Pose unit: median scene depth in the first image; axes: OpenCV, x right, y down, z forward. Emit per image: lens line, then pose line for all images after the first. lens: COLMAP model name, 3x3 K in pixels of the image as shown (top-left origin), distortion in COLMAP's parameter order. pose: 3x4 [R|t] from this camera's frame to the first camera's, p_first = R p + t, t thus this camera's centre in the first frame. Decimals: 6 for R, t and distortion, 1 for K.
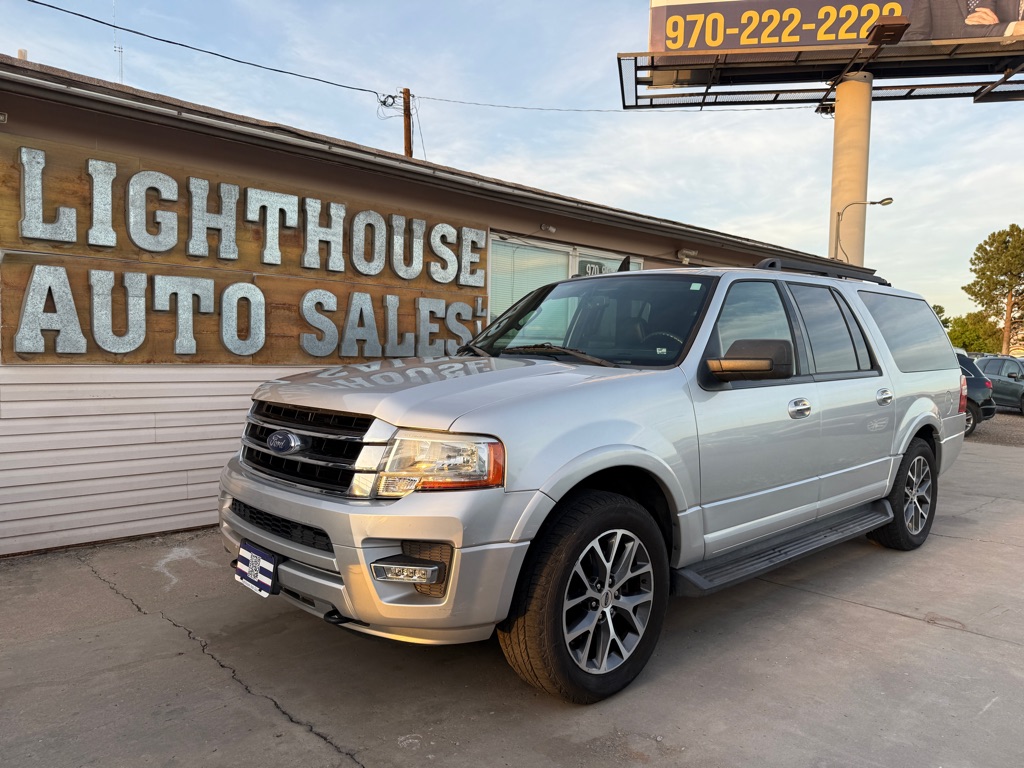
lens RADIAL K [[737.9, 0, 511.4], [0, 737.9, 381.1], [0, 0, 1]] dist [0.026229, -0.028961]
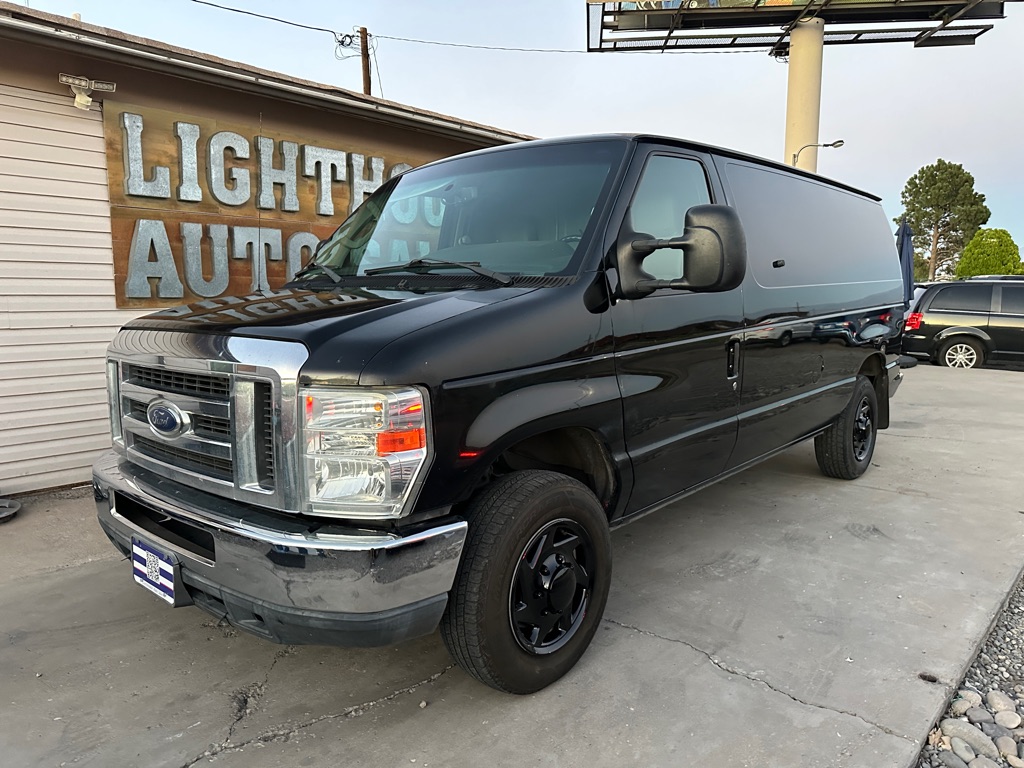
lens RADIAL K [[741.7, 0, 506.3], [0, 741.7, 377.5], [0, 0, 1]] dist [0.061285, -0.075906]
pose [[0.996713, -0.031010, 0.074845, -0.150628], [0.025548, 0.997014, 0.072867, 0.011801], [-0.076881, -0.070715, 0.994529, -0.160944]]
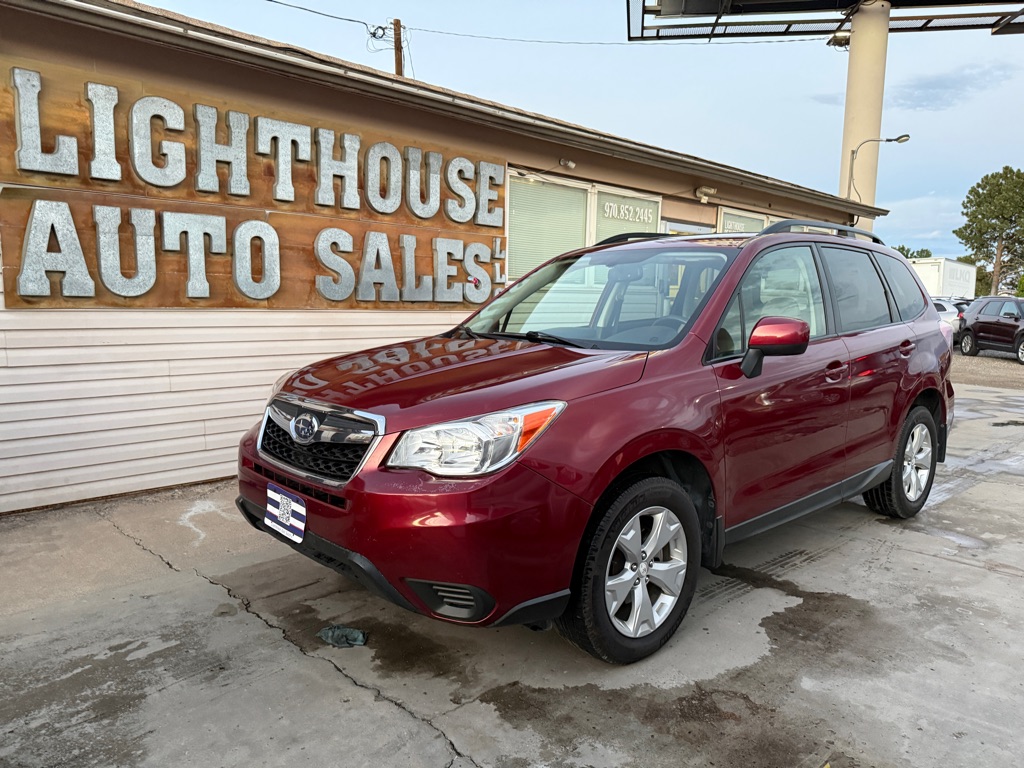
lens RADIAL K [[741.5, 0, 512.0], [0, 741.5, 384.0], [0, 0, 1]] dist [0.001205, -0.000180]
pose [[0.999773, -0.006677, 0.020244, -0.059421], [0.005134, 0.997144, 0.075346, 0.004079], [-0.020690, -0.075225, 0.996952, 0.044262]]
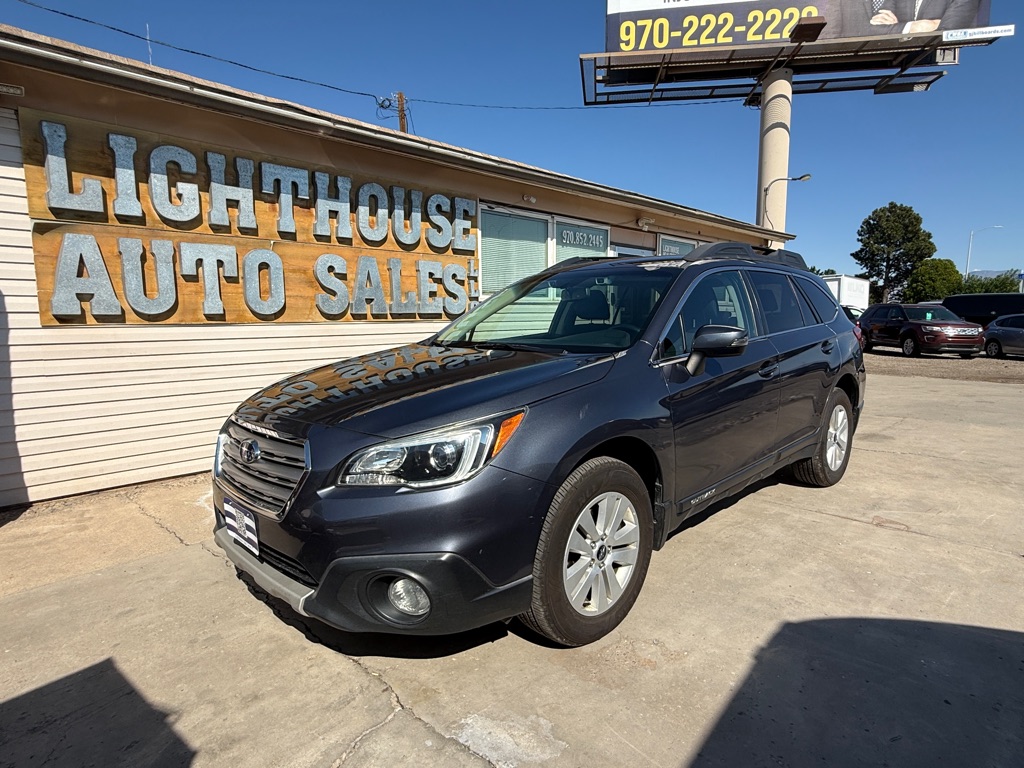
lens RADIAL K [[588.1, 0, 513.3], [0, 588.1, 381.7], [0, 0, 1]] dist [0.000847, 0.001751]
pose [[0.999035, -0.031606, 0.030510, -0.017097], [0.029376, 0.997046, 0.070963, 0.015116], [-0.032662, -0.069998, 0.997012, 0.087722]]
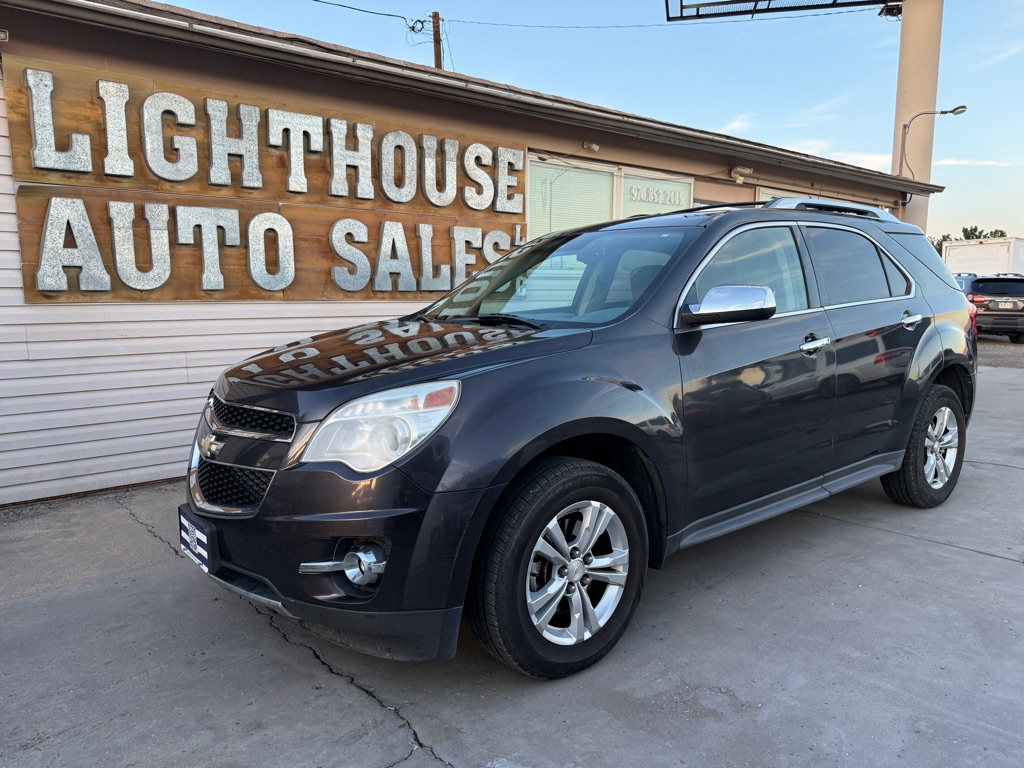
lens RADIAL K [[741.2, 0, 506.1], [0, 741.2, 386.0], [0, 0, 1]] dist [-0.000187, 0.001387]
pose [[0.998034, -0.017308, -0.060239, -0.007440], [0.022483, 0.996013, 0.086326, 0.012484], [0.058505, -0.087510, 0.994444, 0.059891]]
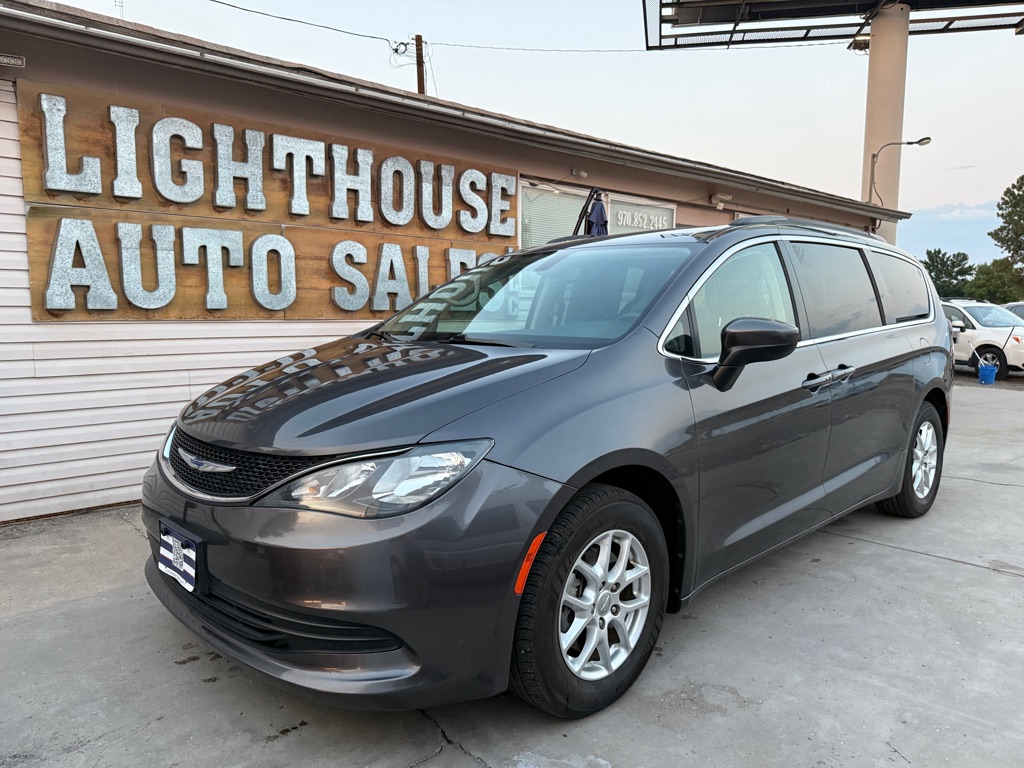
lens RADIAL K [[742.5, 0, 513.6], [0, 742.5, 383.4], [0, 0, 1]] dist [0.009101, -0.010071]
pose [[0.999738, -0.015921, -0.016426, -0.033978], [0.016888, 0.998024, 0.060521, 0.008202], [0.015430, -0.060782, 0.998032, 0.024009]]
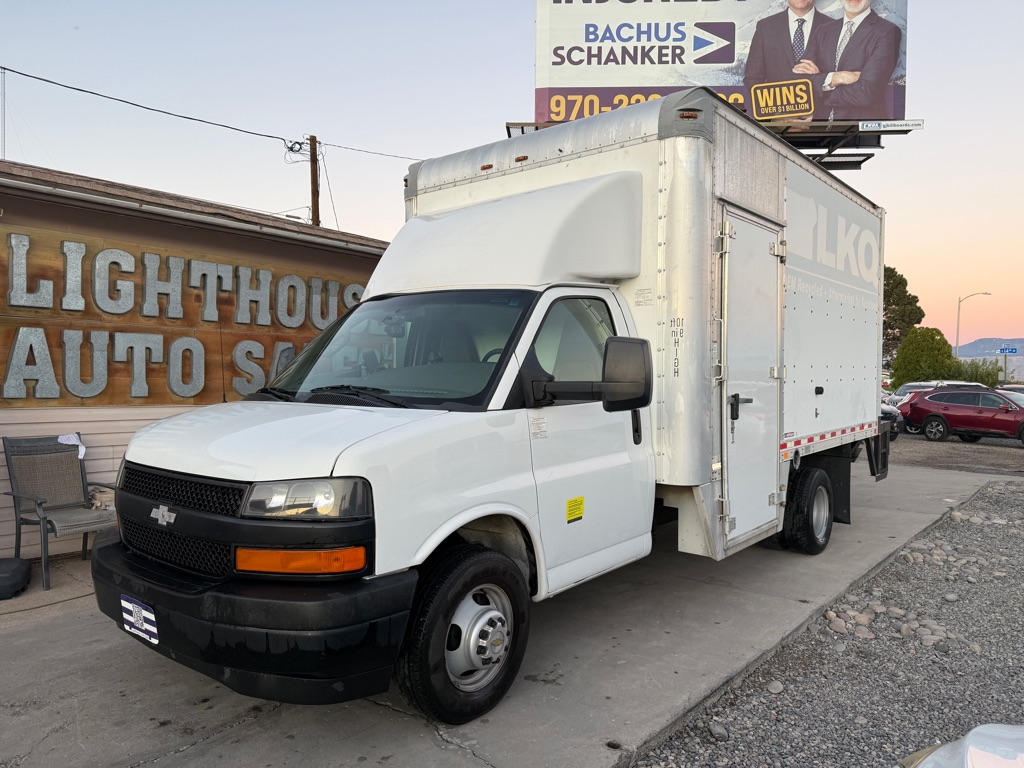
lens RADIAL K [[742.5, 0, 513.6], [0, 742.5, 383.4], [0, 0, 1]] dist [0.009101, -0.010071]
pose [[0.991737, -0.009148, 0.127962, 0.011821], [0.013549, 0.999345, -0.033567, -0.008649], [-0.127571, 0.035024, 0.991211, -0.275467]]
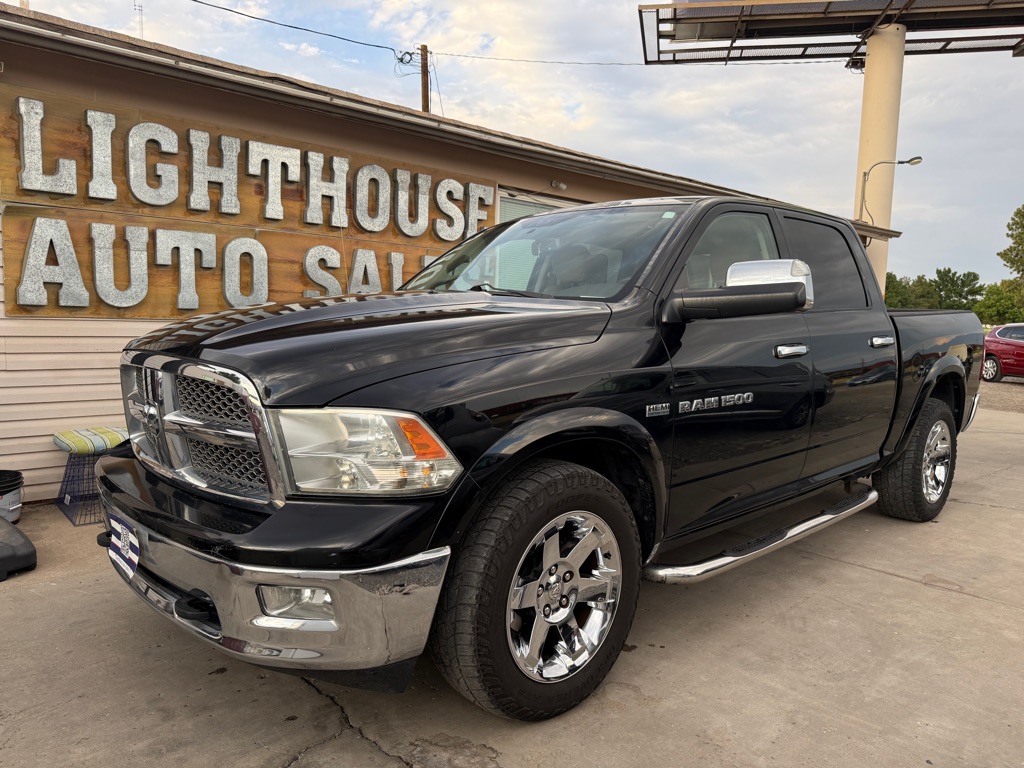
lens RADIAL K [[741.4, 0, 509.9], [0, 741.4, 385.1], [0, 0, 1]] dist [0.007650, -0.006745]
pose [[0.999444, 0.010666, -0.031580, 0.027005], [-0.009033, 0.998638, 0.051383, 0.010607], [0.032085, -0.051069, 0.998180, 0.005879]]
